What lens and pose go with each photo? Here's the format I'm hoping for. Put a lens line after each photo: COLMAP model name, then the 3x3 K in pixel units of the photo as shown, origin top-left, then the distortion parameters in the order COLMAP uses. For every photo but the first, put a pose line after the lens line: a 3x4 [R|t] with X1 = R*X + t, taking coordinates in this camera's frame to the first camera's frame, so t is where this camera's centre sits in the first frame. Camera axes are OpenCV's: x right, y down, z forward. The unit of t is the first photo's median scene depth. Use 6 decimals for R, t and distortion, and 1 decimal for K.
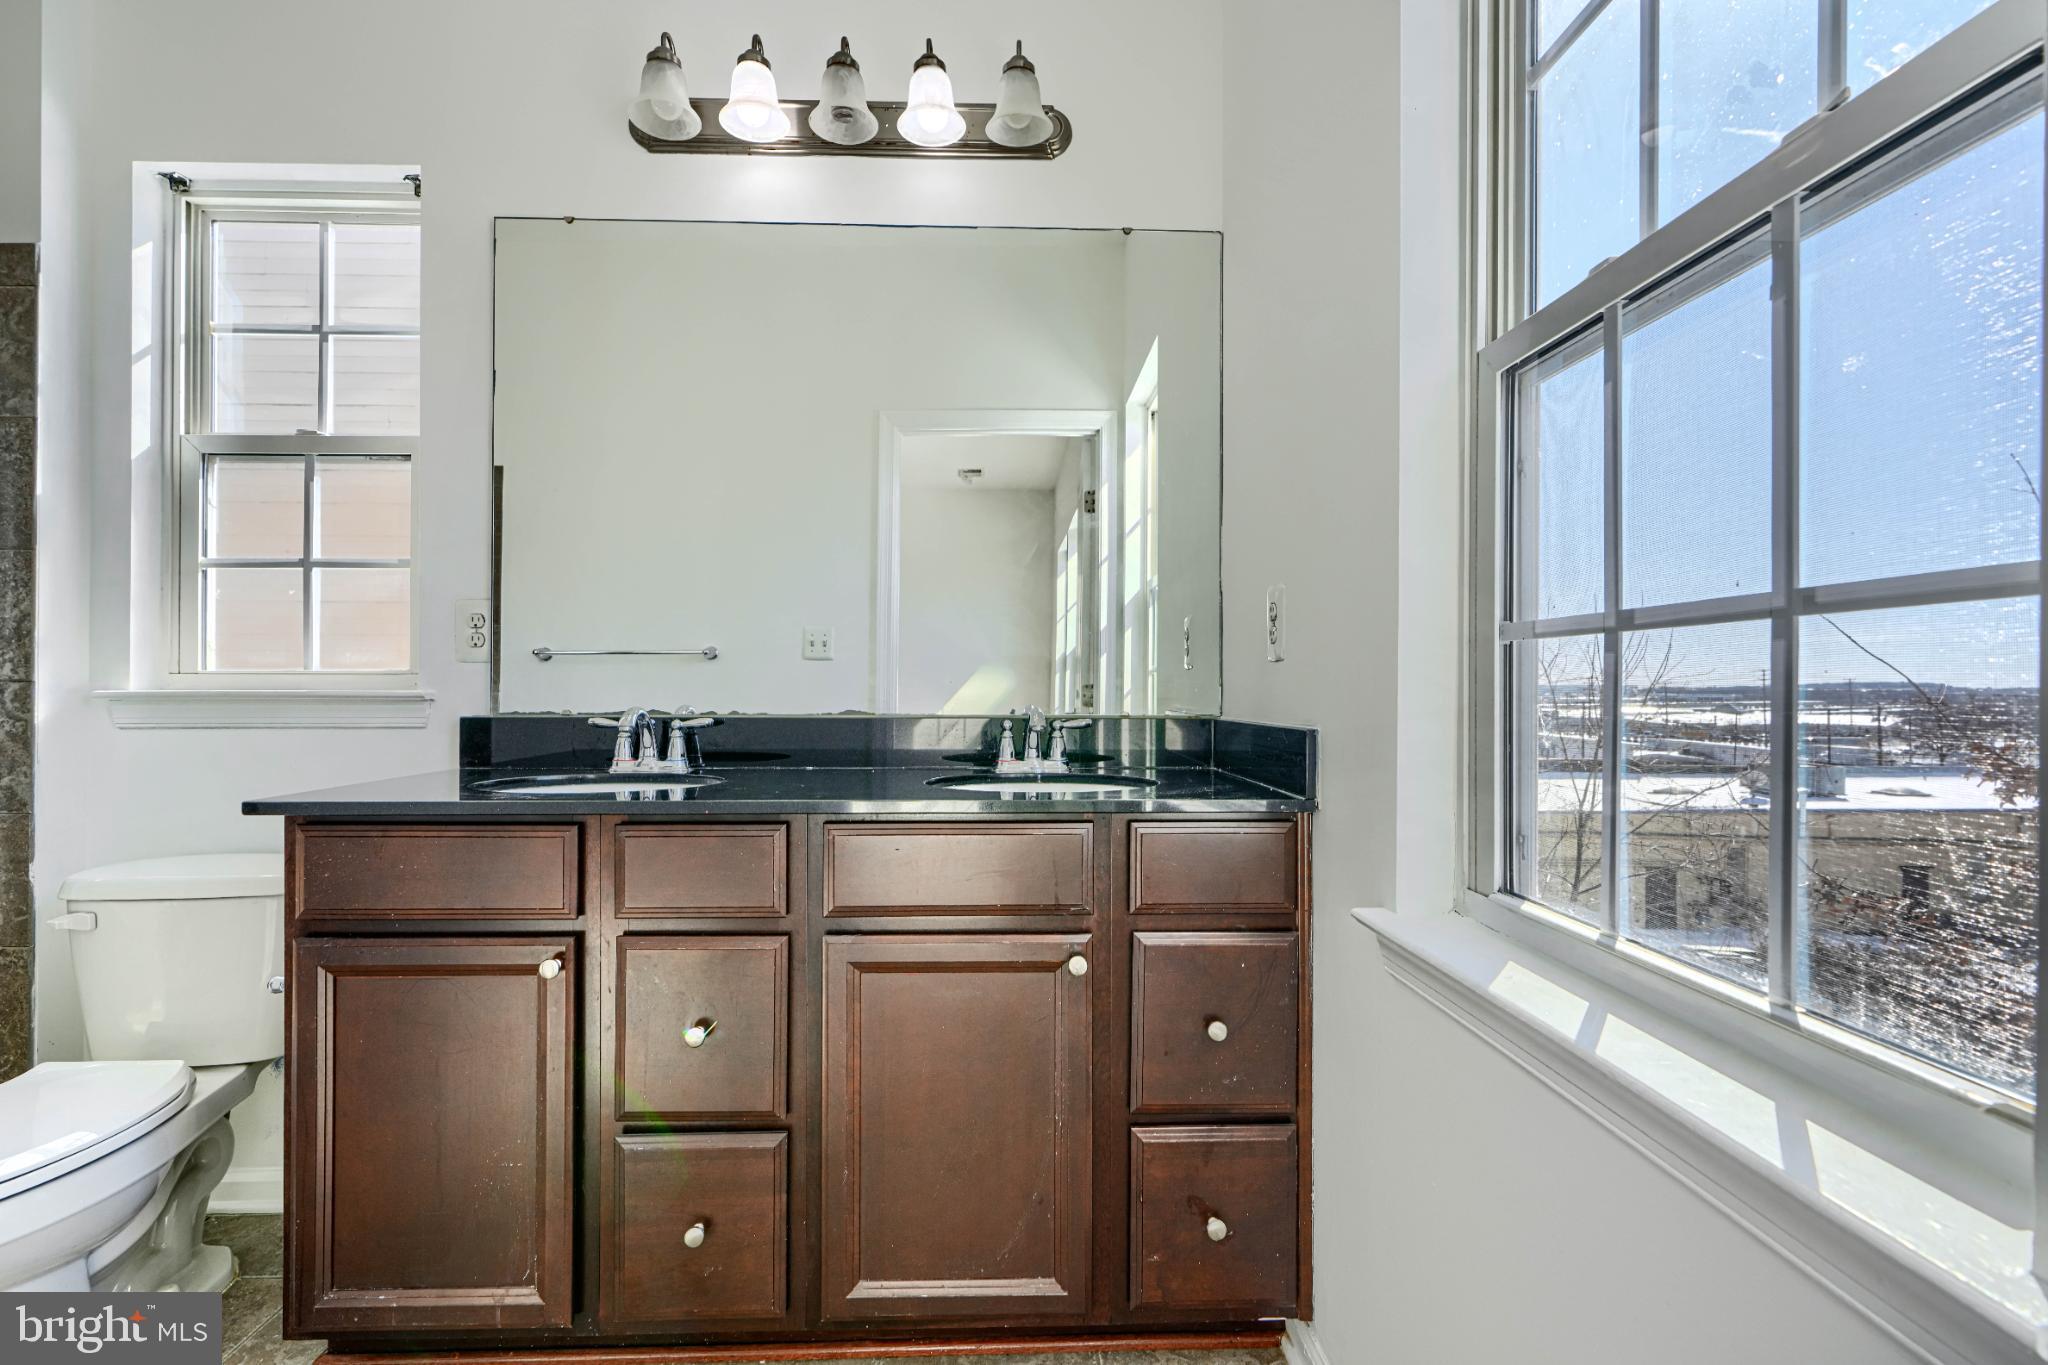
lens RADIAL K [[926.3, 0, 1020.8], [0, 926.3, 682.0], [0, 0, 1]] dist [-0.003447, 0.002150]
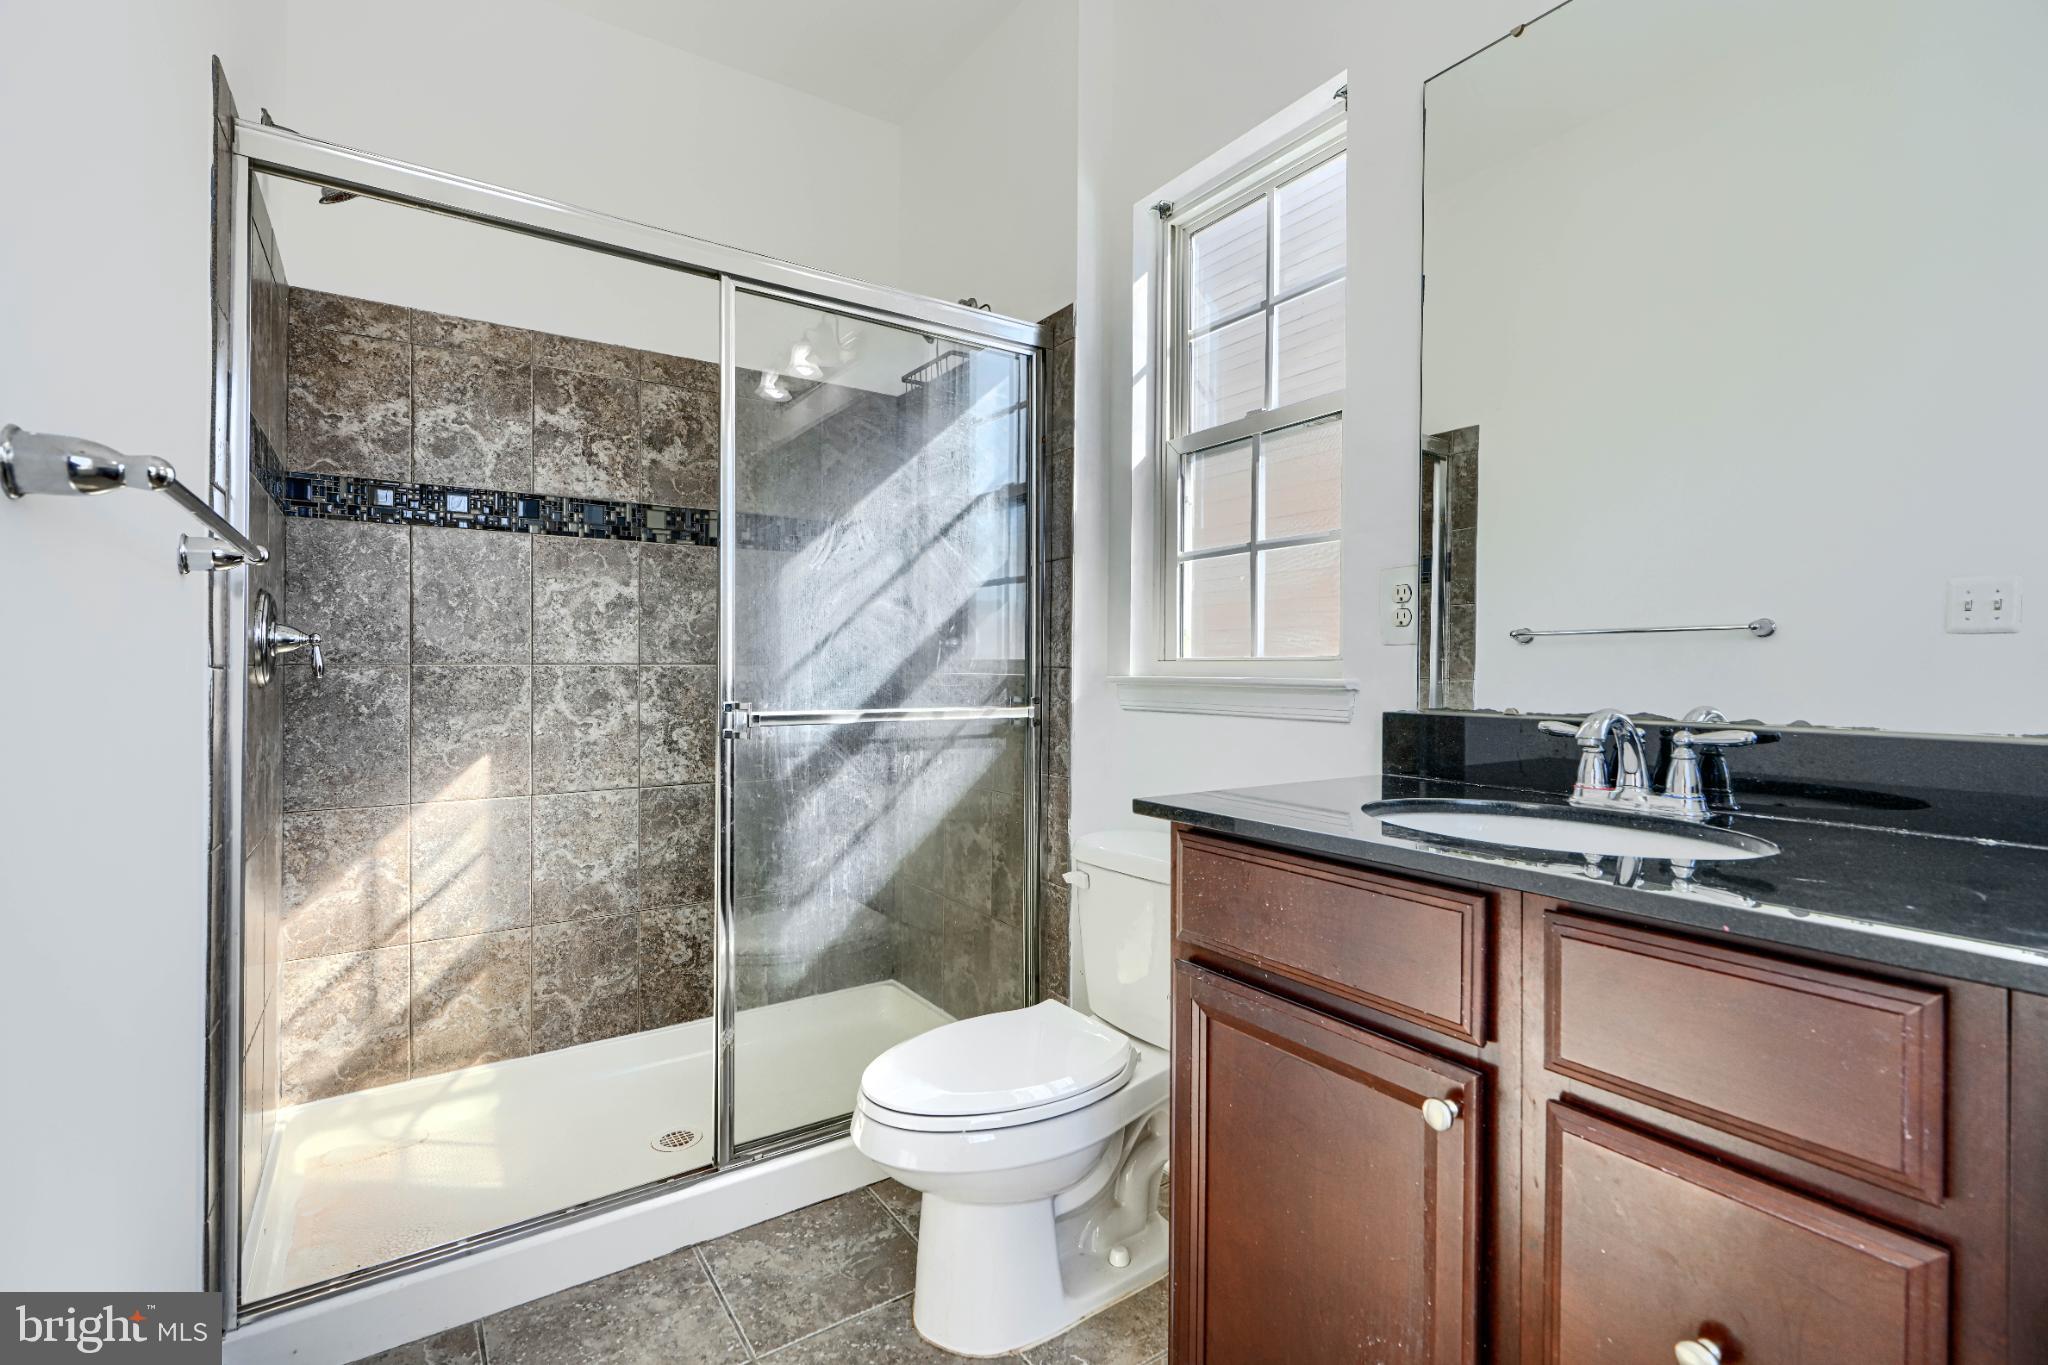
lens RADIAL K [[926.3, 0, 1019.3], [0, 926.3, 668.9], [0, 0, 1]] dist [-0.003447, 0.002150]
pose [[0.532622, 0.001304, -0.846352, -0.085930], [-0.000813, 0.999999, 0.001030, -0.000802], [0.846353, 0.000140, 0.532623, 0.297257]]
